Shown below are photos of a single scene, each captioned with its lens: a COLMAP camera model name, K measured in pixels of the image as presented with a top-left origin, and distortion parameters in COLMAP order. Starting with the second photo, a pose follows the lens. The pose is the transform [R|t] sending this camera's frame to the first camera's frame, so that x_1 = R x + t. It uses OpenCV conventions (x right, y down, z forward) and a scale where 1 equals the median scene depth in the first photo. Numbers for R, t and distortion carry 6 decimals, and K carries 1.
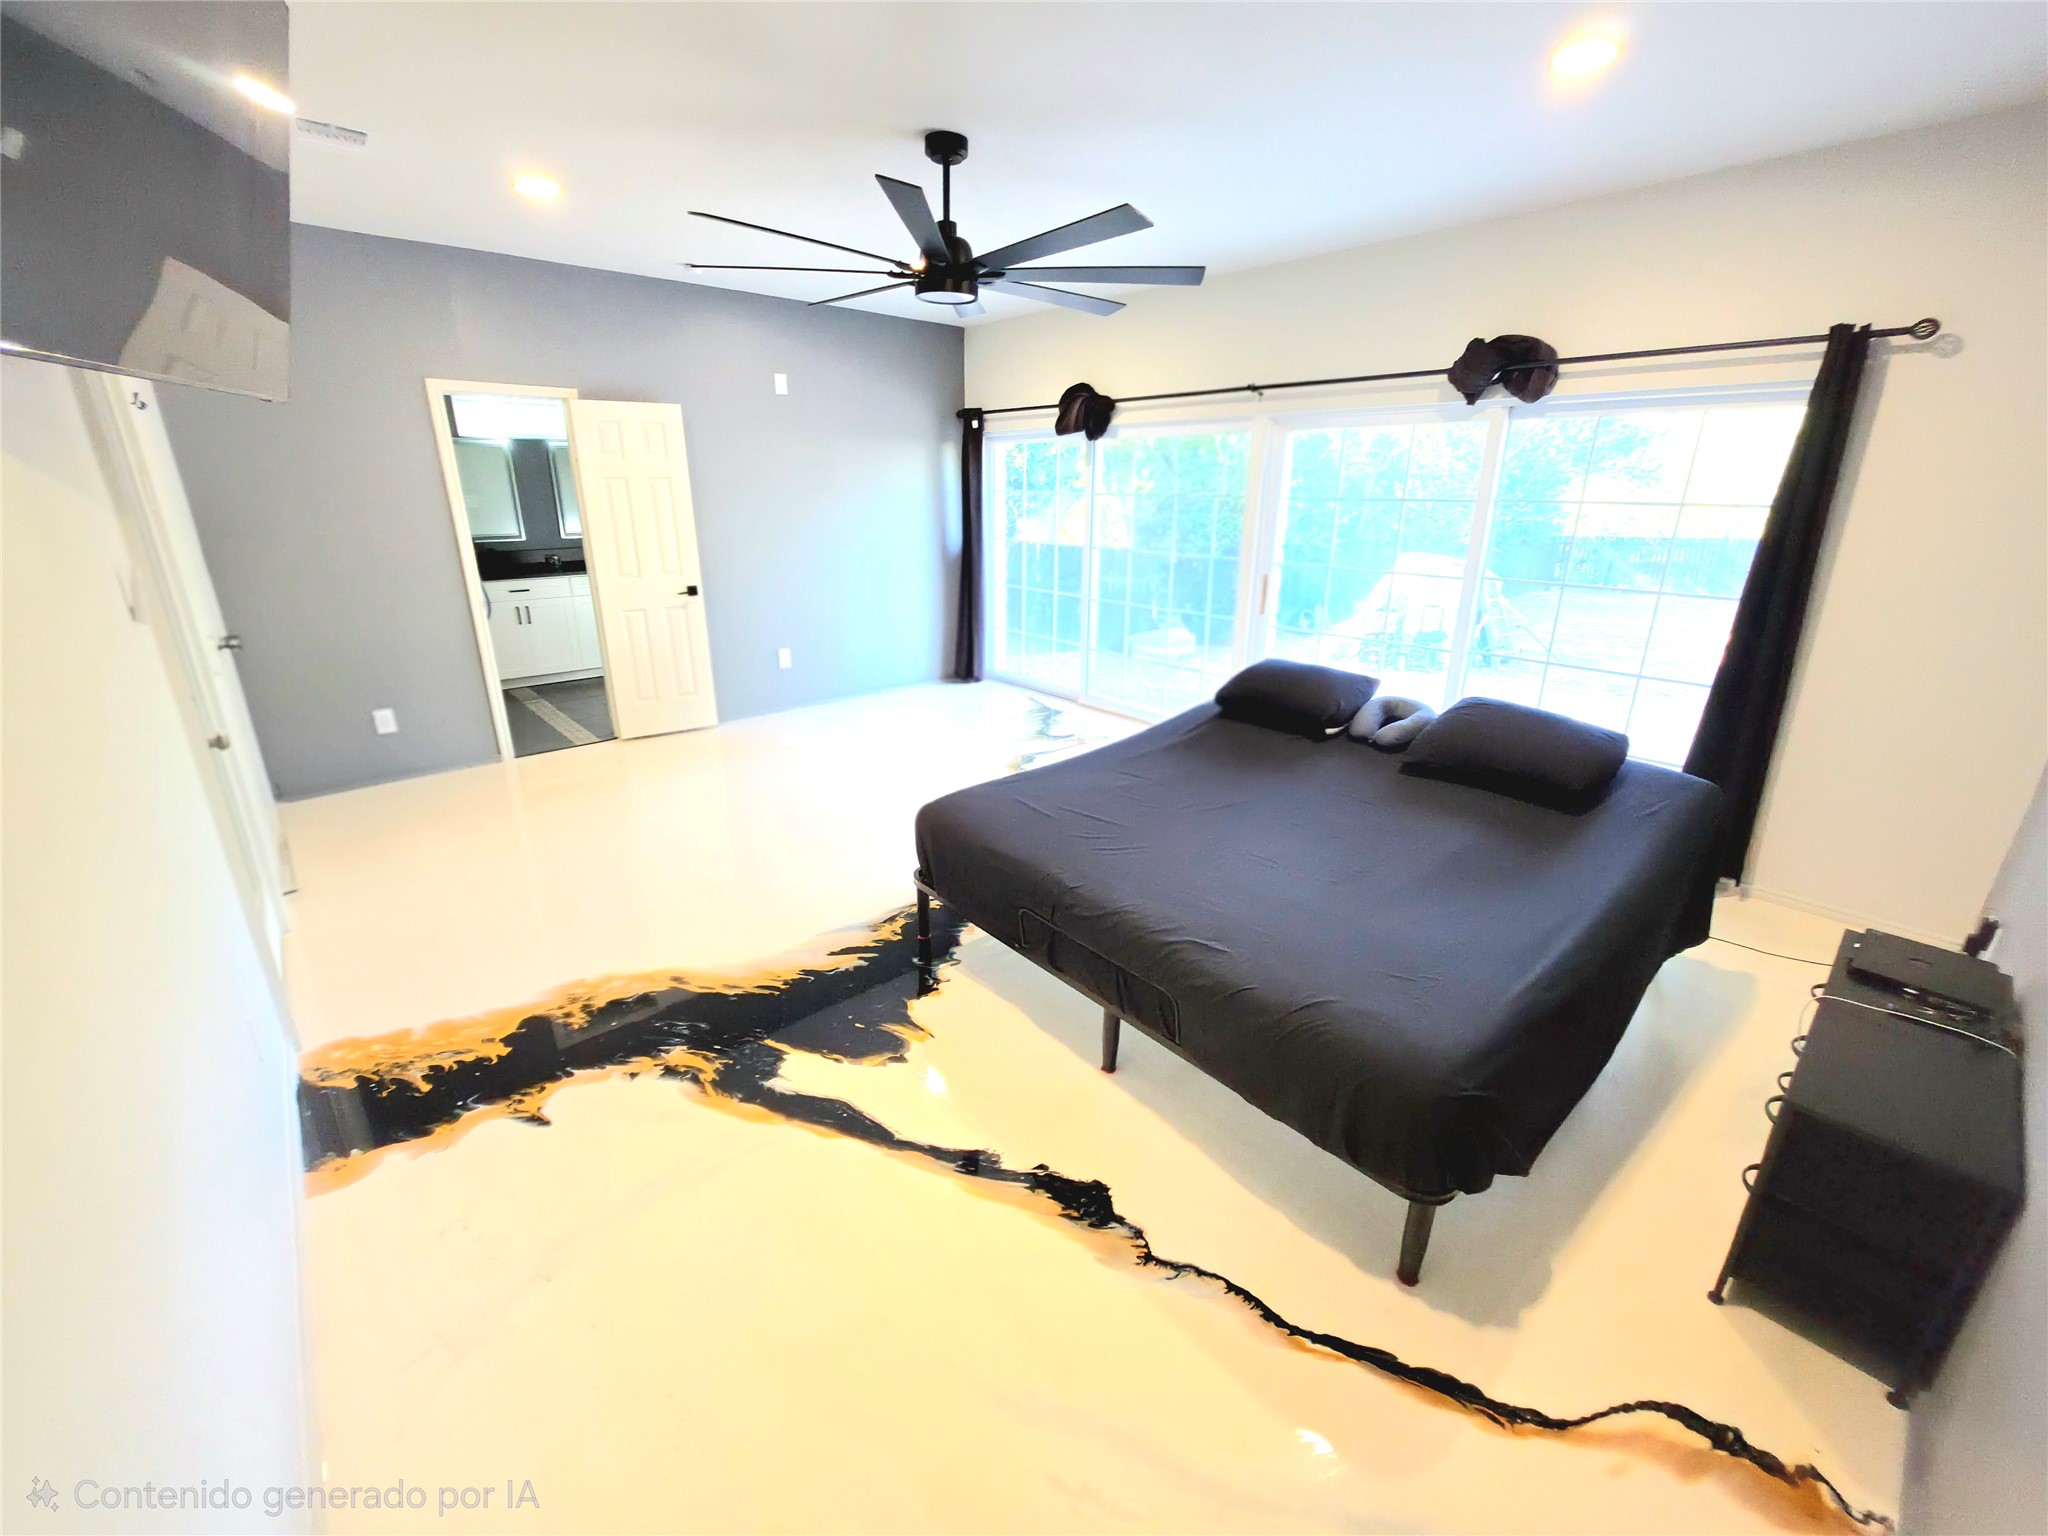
lens RADIAL K [[823.0, 0, 1024.0], [0, 823.0, 768.0], [0, 0, 1]] dist [-0.001826, 0.000009]
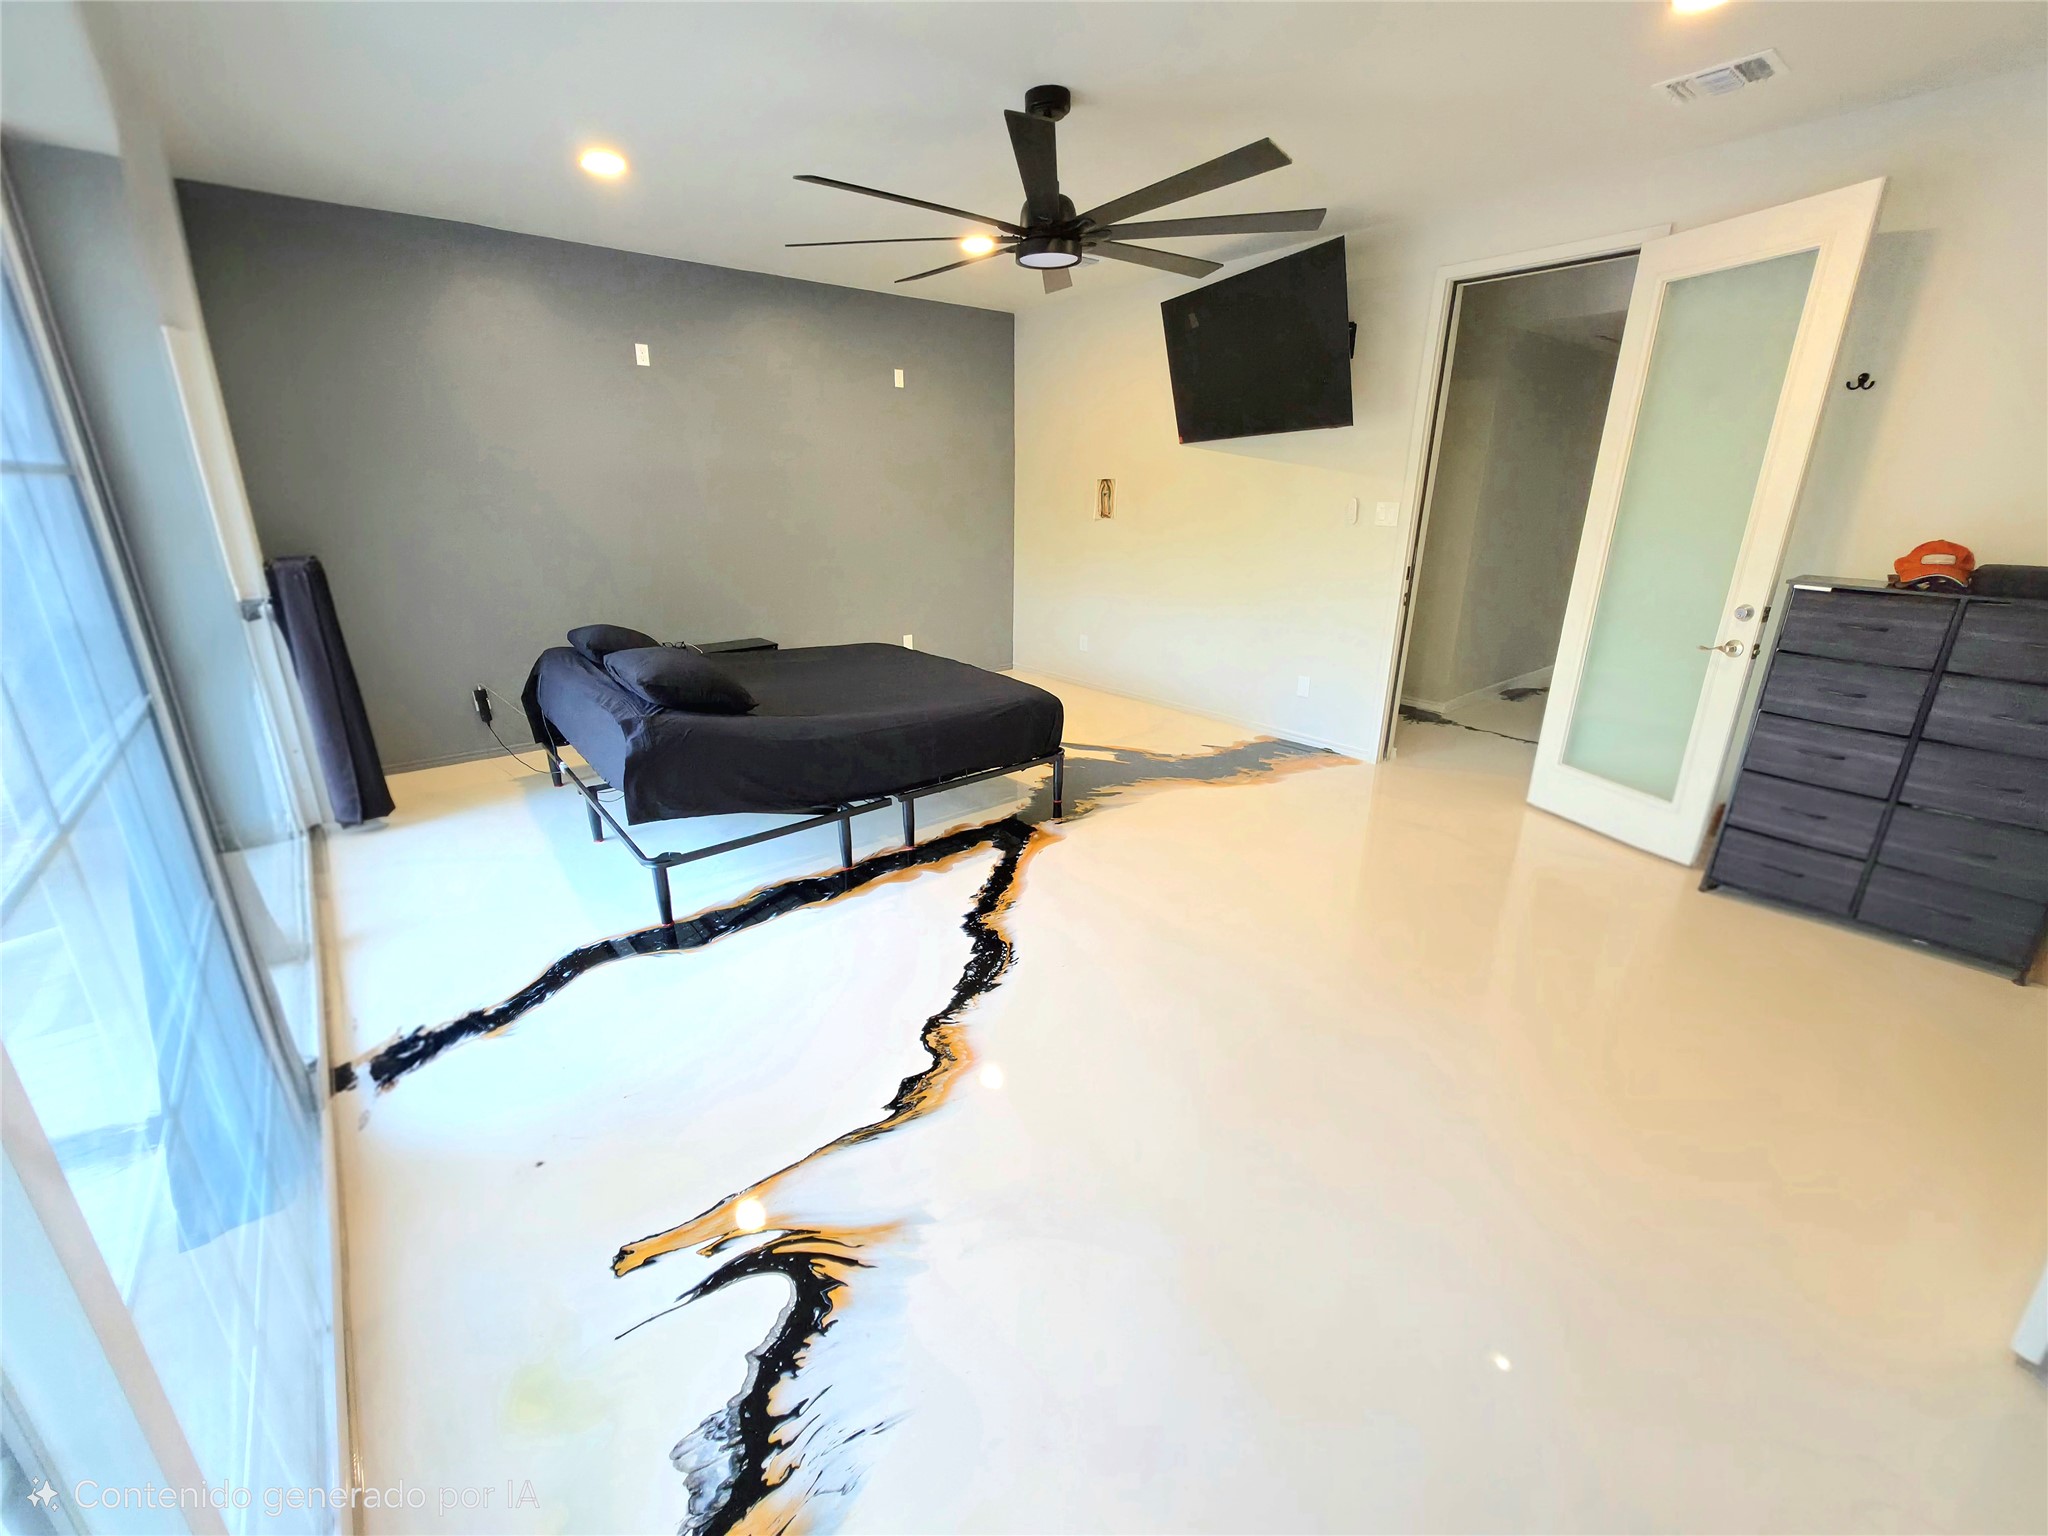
lens RADIAL K [[823.0, 0, 1024.0], [0, 823.0, 768.0], [0, 0, 1]] dist [-0.001826, 0.000009]
pose [[-0.999271, -0.018614, 0.033342, -0.128759], [0.006324, 0.780404, 0.625243, -0.810317], [-0.037659, 0.624998, -0.779717, 2.397603]]
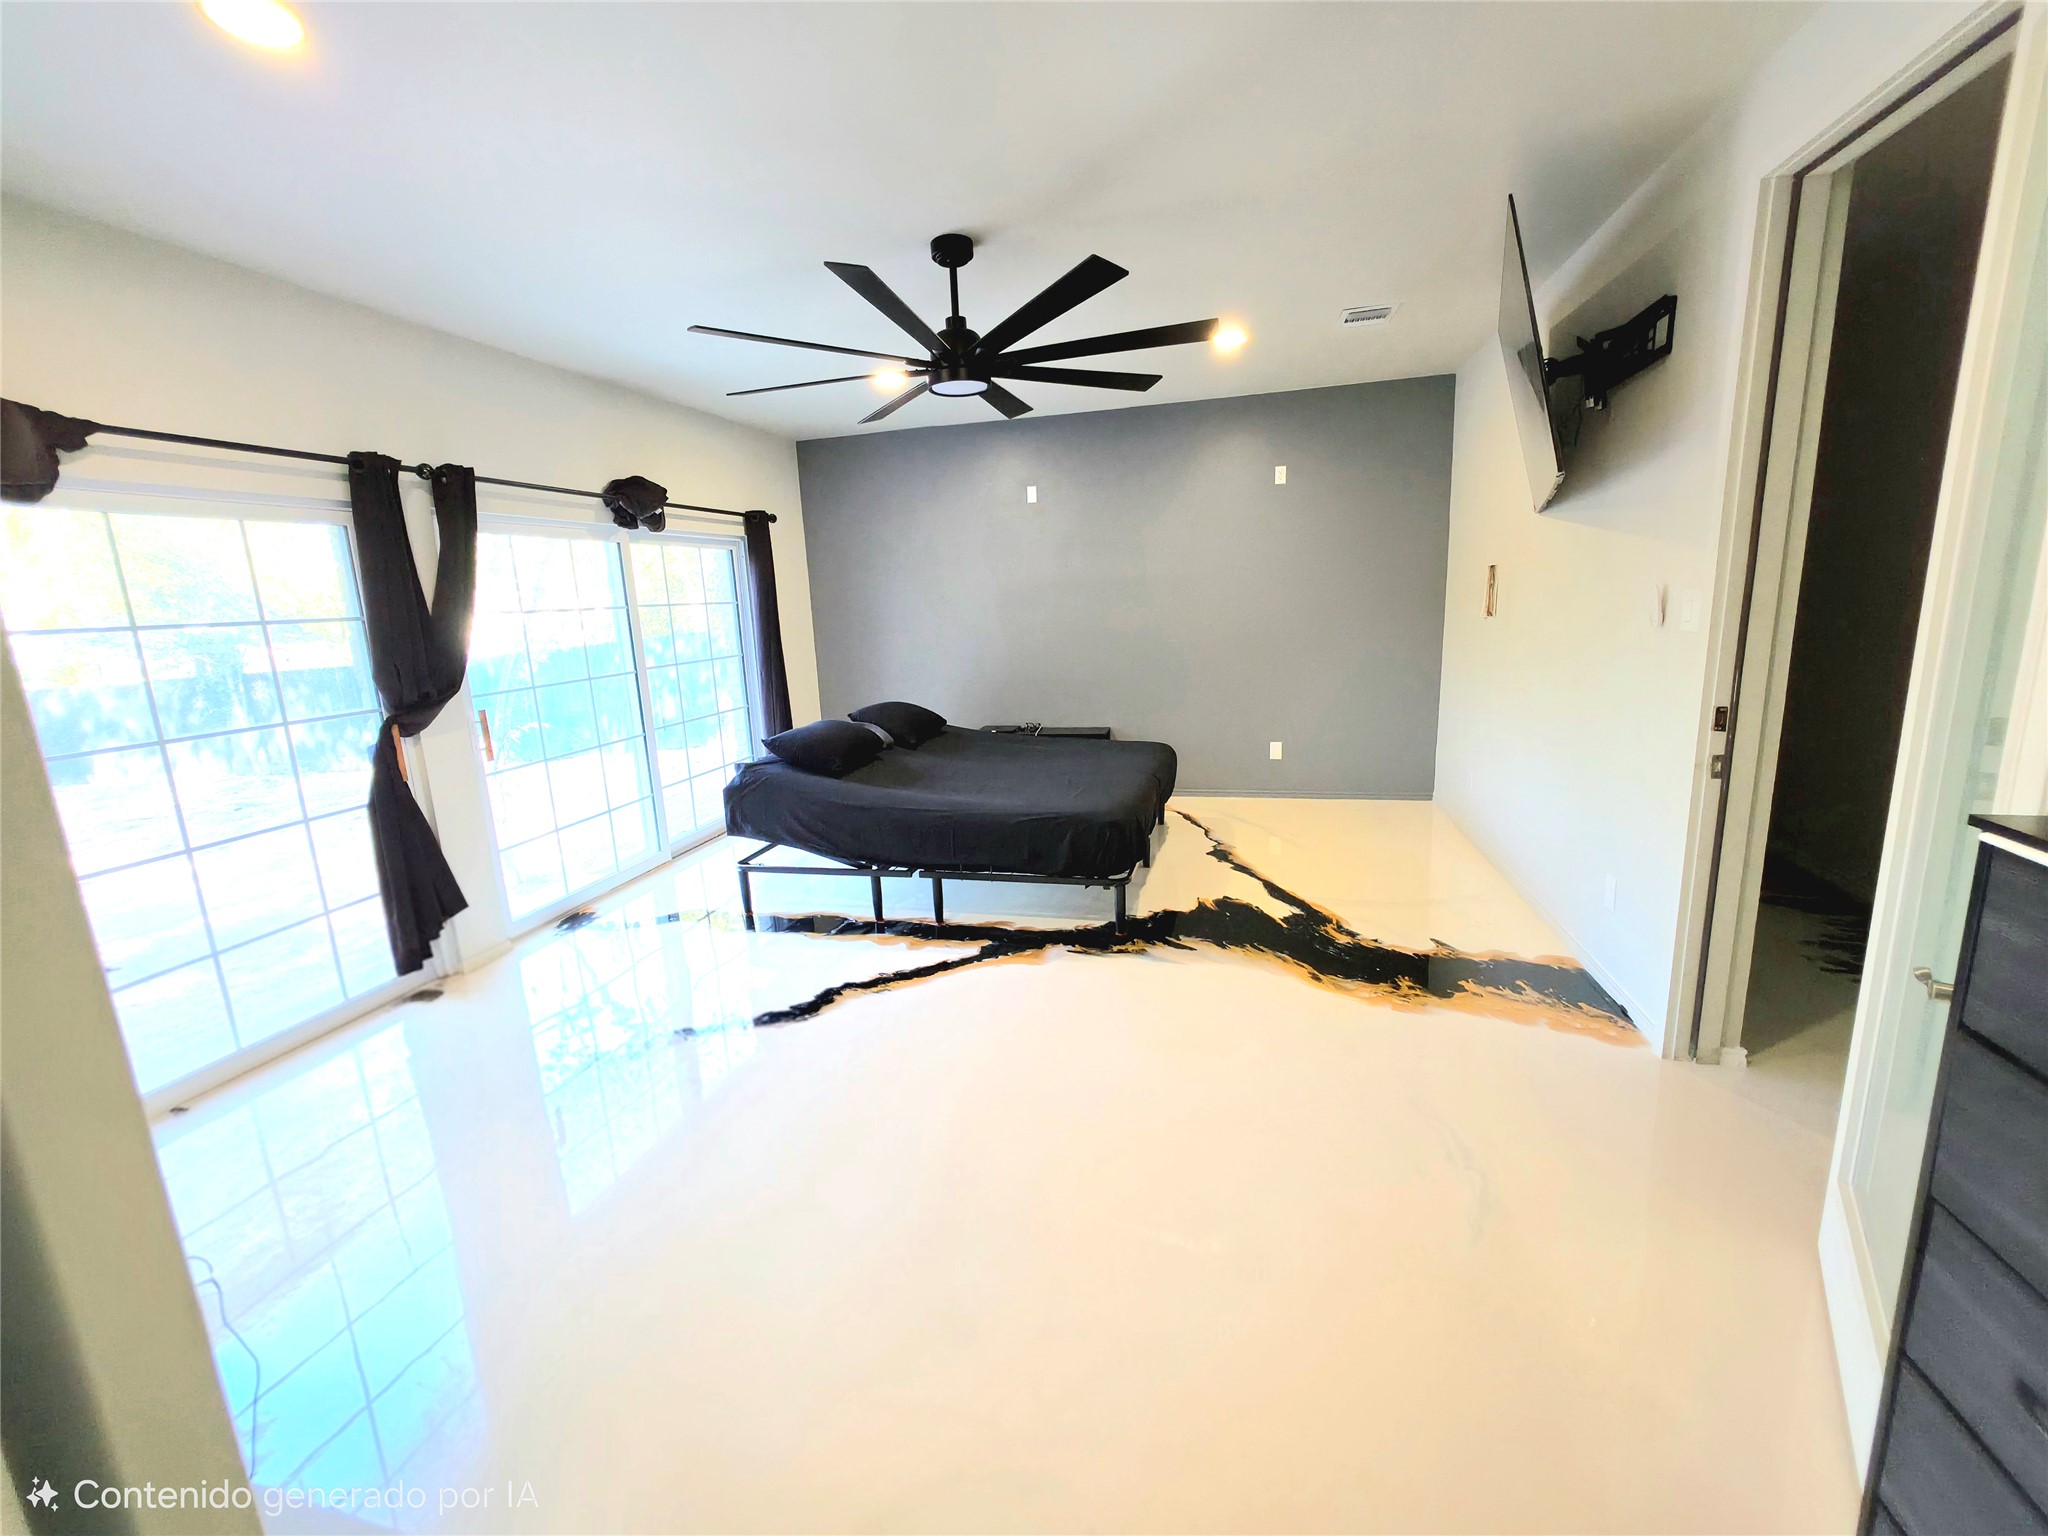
lens RADIAL K [[823.0, 0, 1024.0], [0, 823.0, 768.0], [0, 0, 1]] dist [-0.001826, 0.000009]
pose [[-0.560814, -0.150914, 0.814071, -1.156500], [0.312682, 0.871826, 0.377027, -0.588894], [-0.766627, 0.465988, -0.441744, 1.803745]]
